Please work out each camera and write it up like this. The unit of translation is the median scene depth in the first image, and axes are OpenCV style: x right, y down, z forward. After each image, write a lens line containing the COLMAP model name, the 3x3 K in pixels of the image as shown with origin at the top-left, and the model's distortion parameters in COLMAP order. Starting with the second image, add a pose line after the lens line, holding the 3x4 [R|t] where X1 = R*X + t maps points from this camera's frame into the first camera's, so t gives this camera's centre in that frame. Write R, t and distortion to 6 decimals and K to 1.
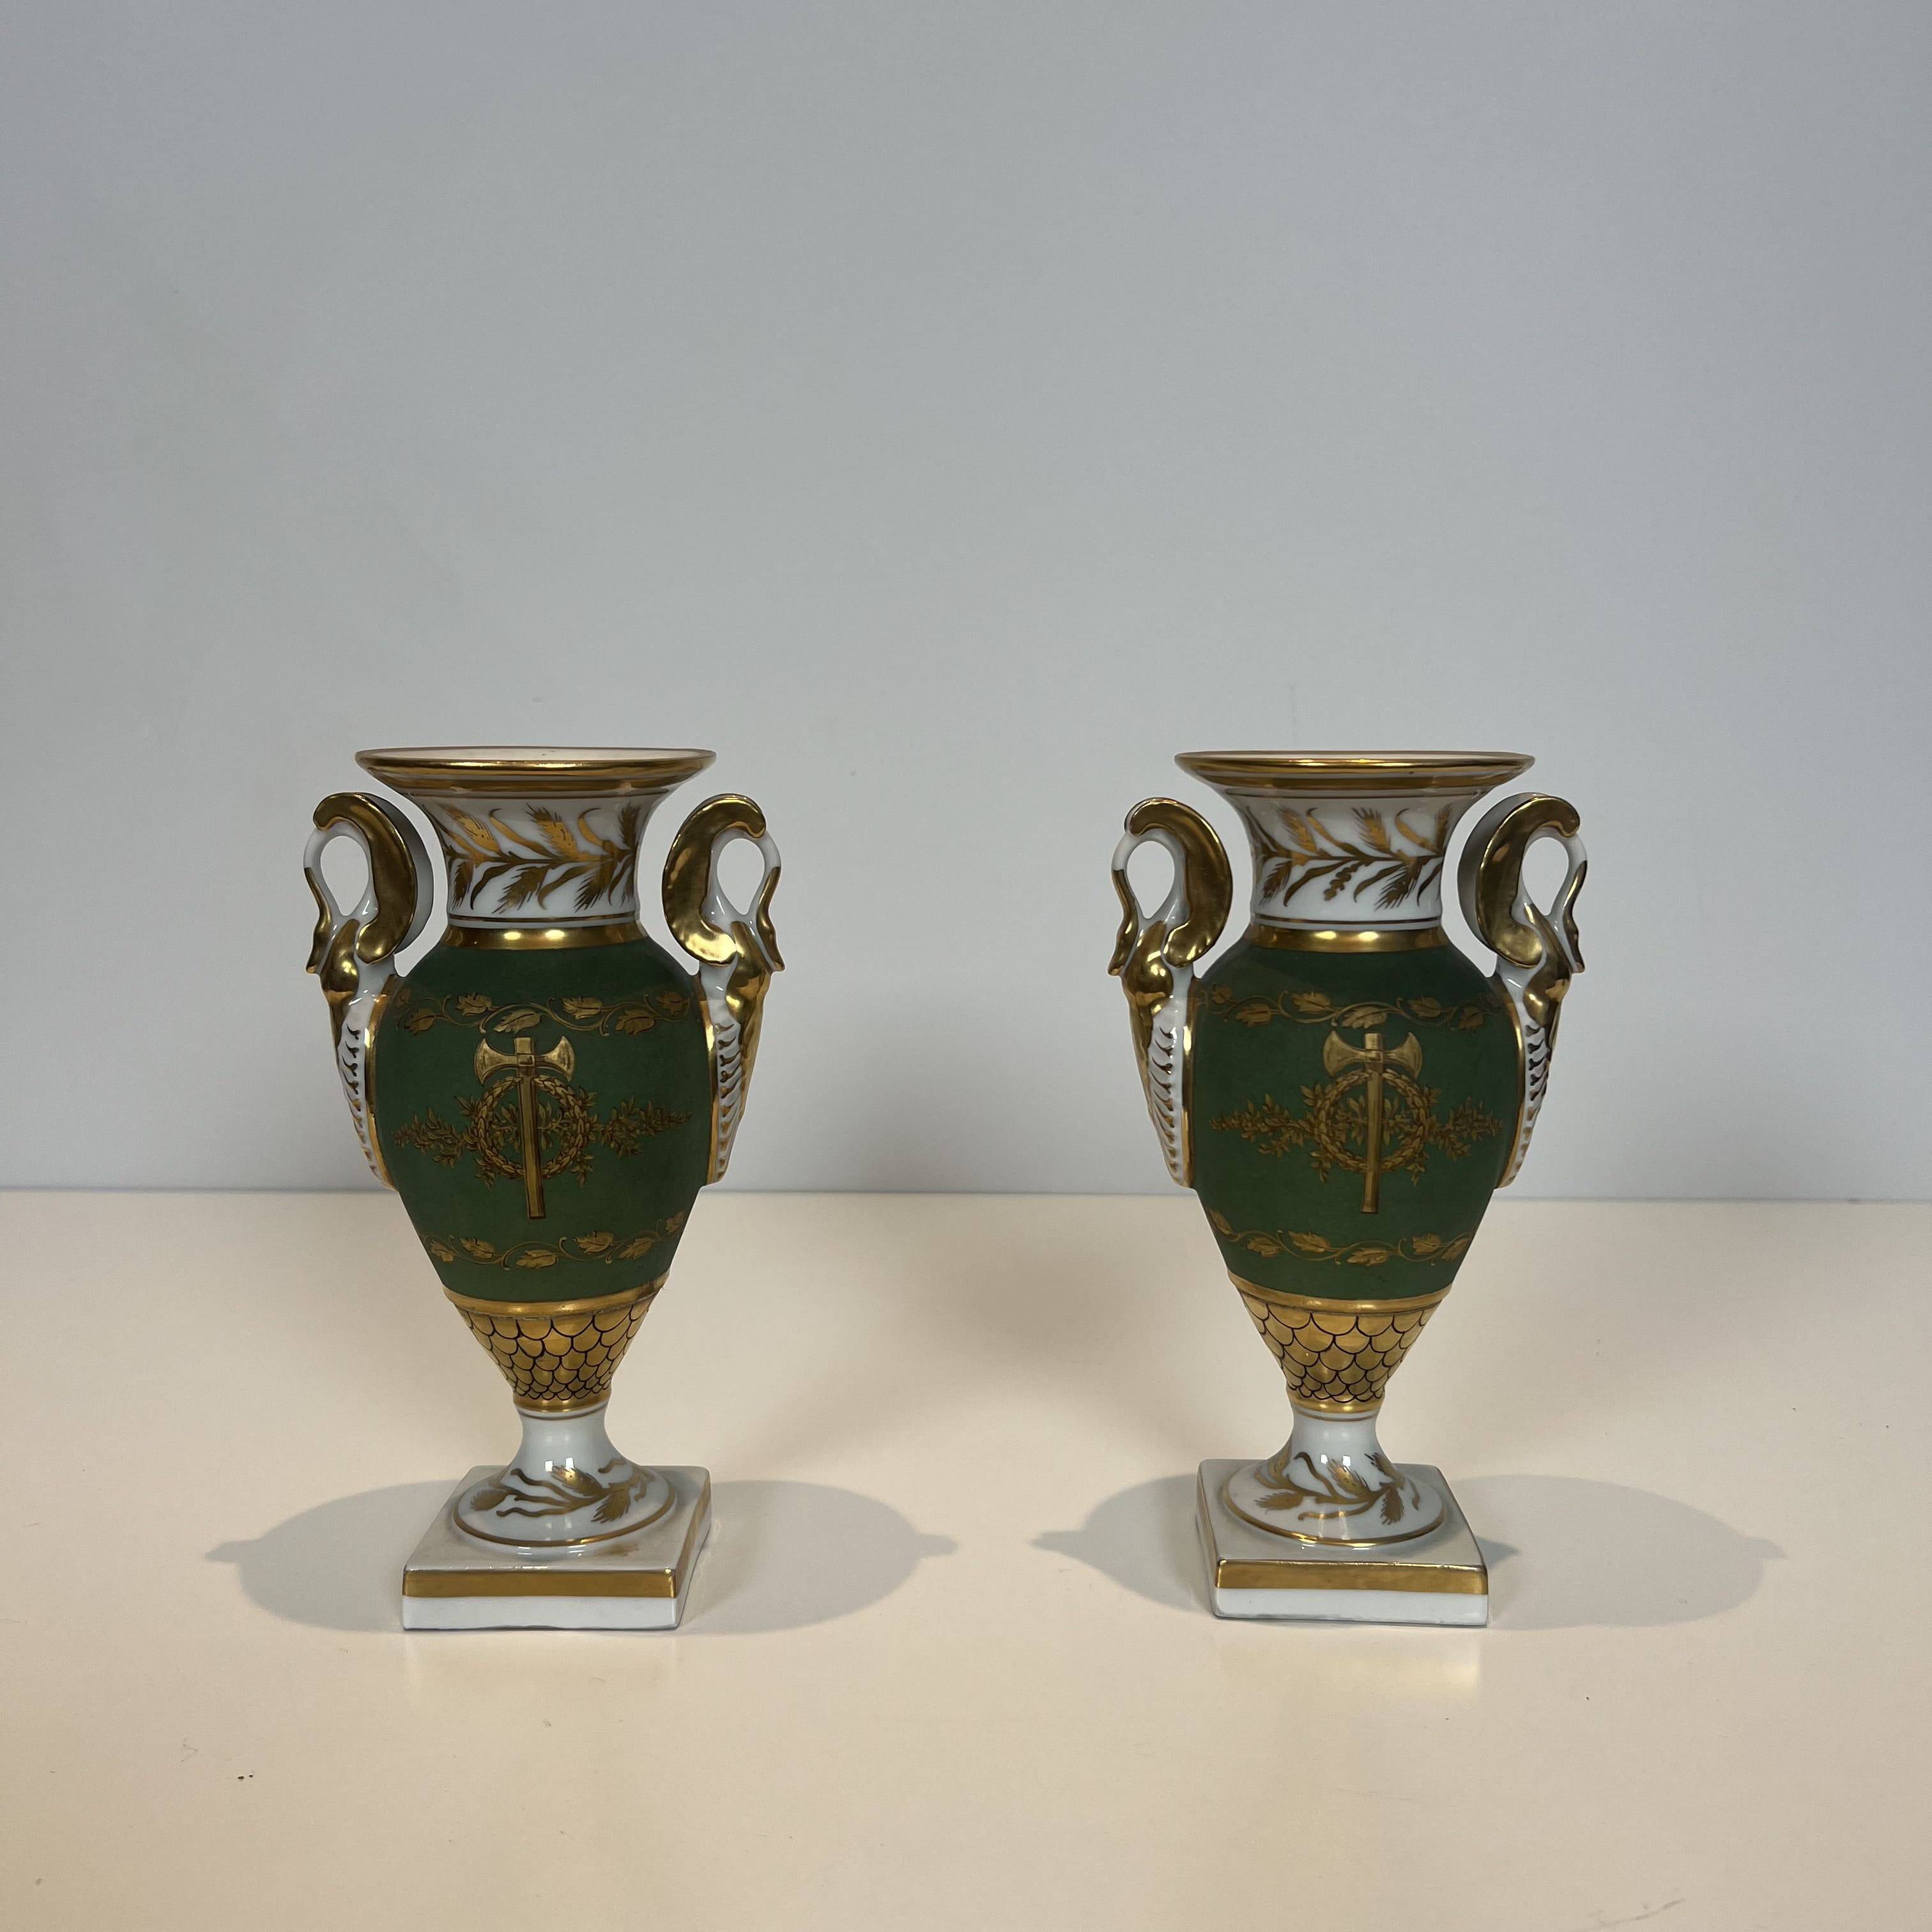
lens RADIAL K [[1984.7, 0, 967.3], [0, 1984.7, 975.8], [0, 0, 1]] dist [0.124504, -0.013542]
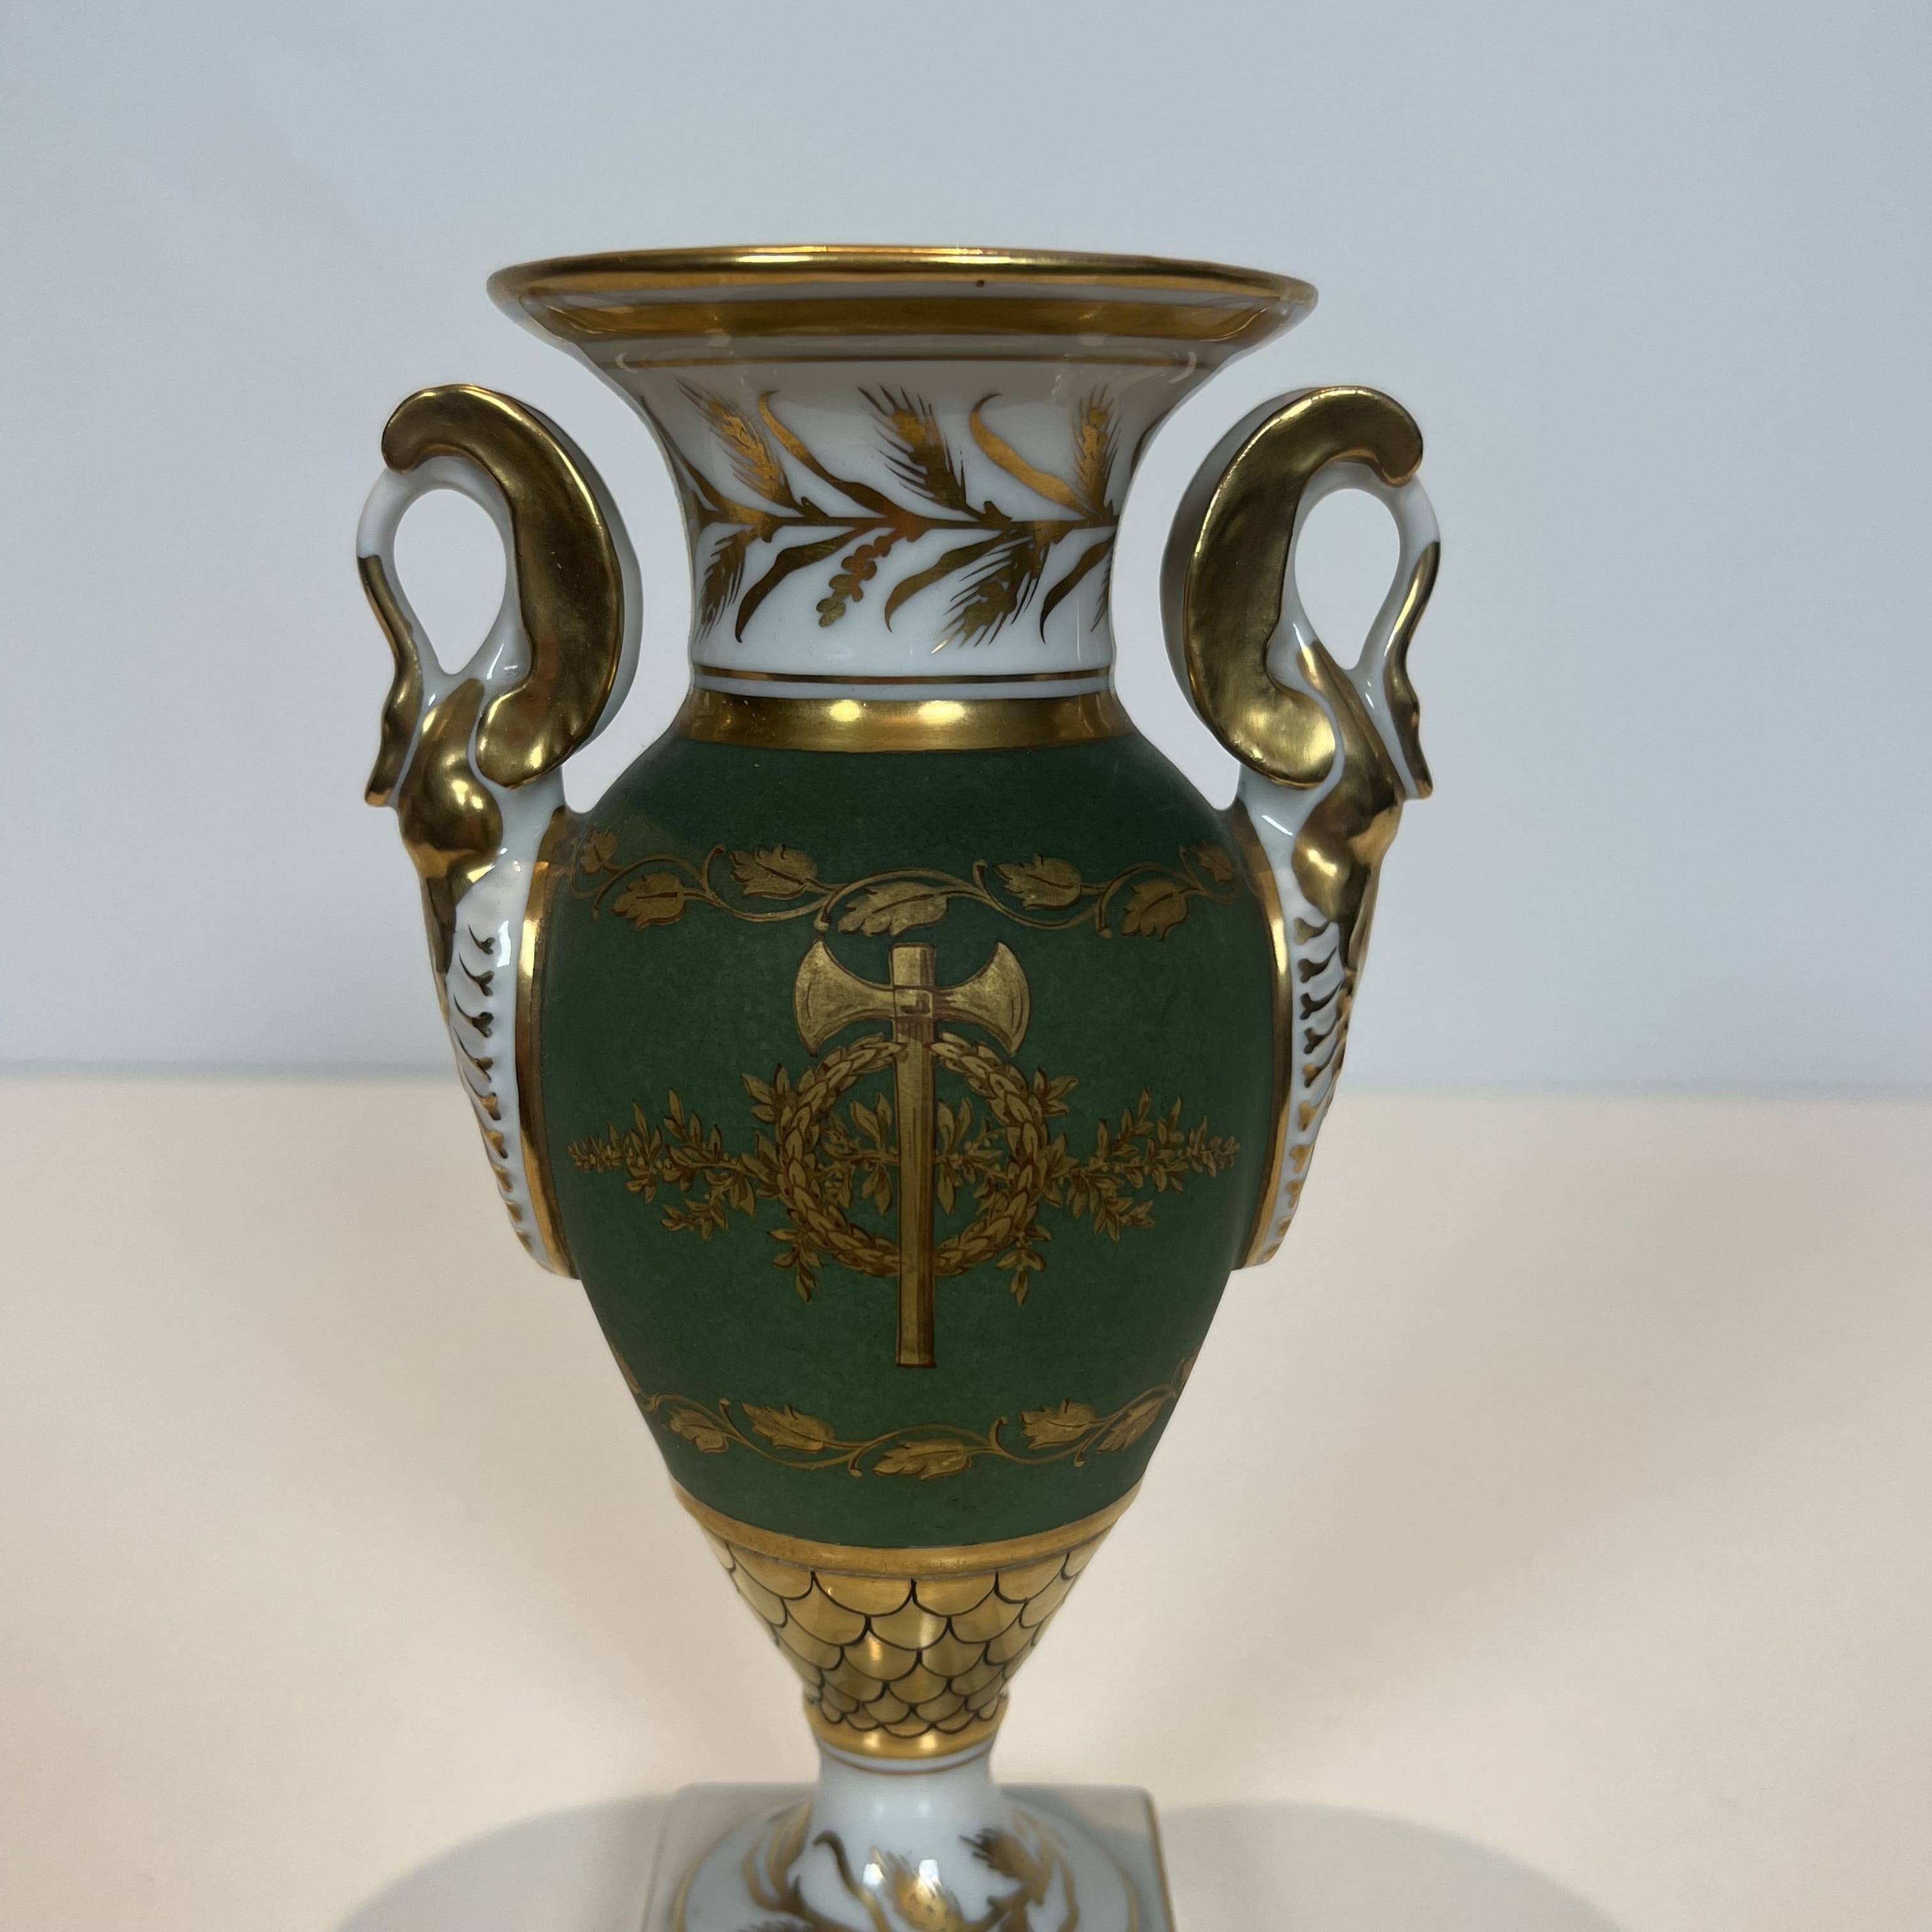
lens RADIAL K [[2363.5, 0, 965.6], [0, 2363.5, 989.5], [0, 0, 1]] dist [0.146872, -0.027008]
pose [[0.998338, -0.006638, 0.057254, 0.181939], [0.002291, 0.997130, 0.075669, 0.000634], [-0.057592, -0.075412, 0.995488, 0.498647]]
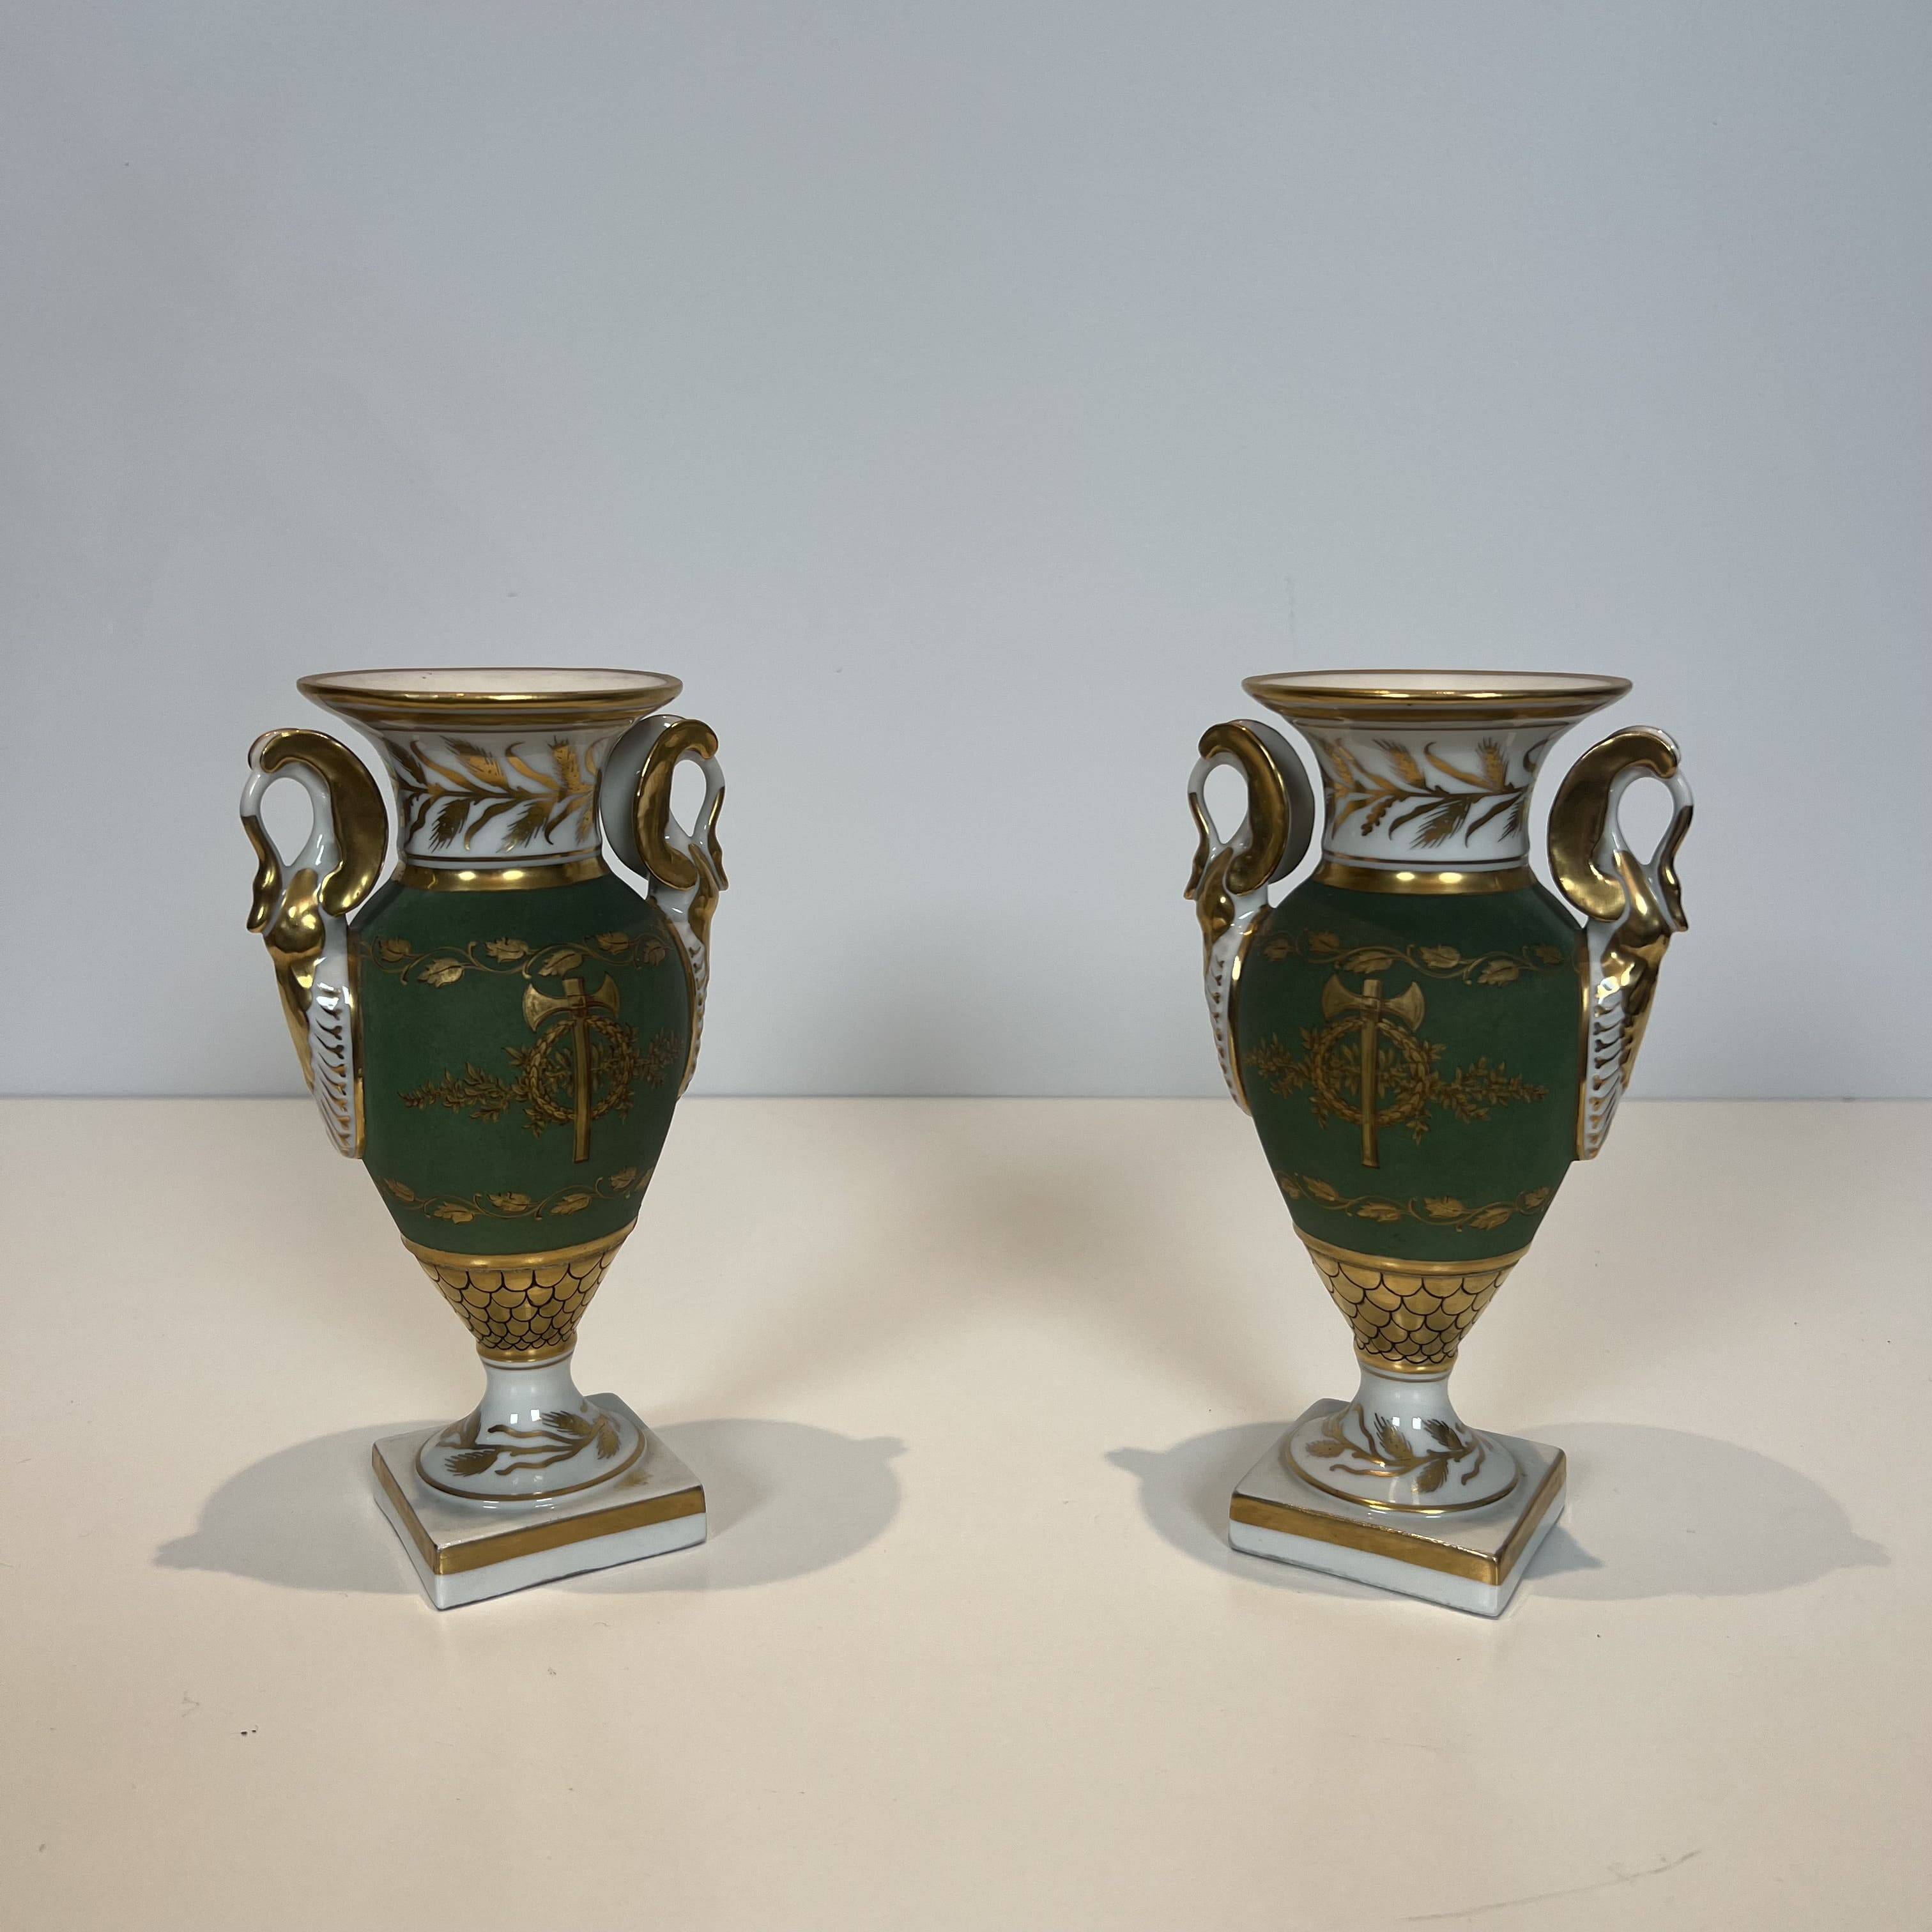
lens RADIAL K [[1984.7, 0, 967.3], [0, 1984.7, 975.8], [0, 0, 1]] dist [0.124504, -0.013542]
pose [[0.897679, 0.086471, -0.432083, 0.428587], [-0.058834, 0.995297, 0.076954, -0.033706], [0.436705, -0.043659, 0.898545, 0.063423]]
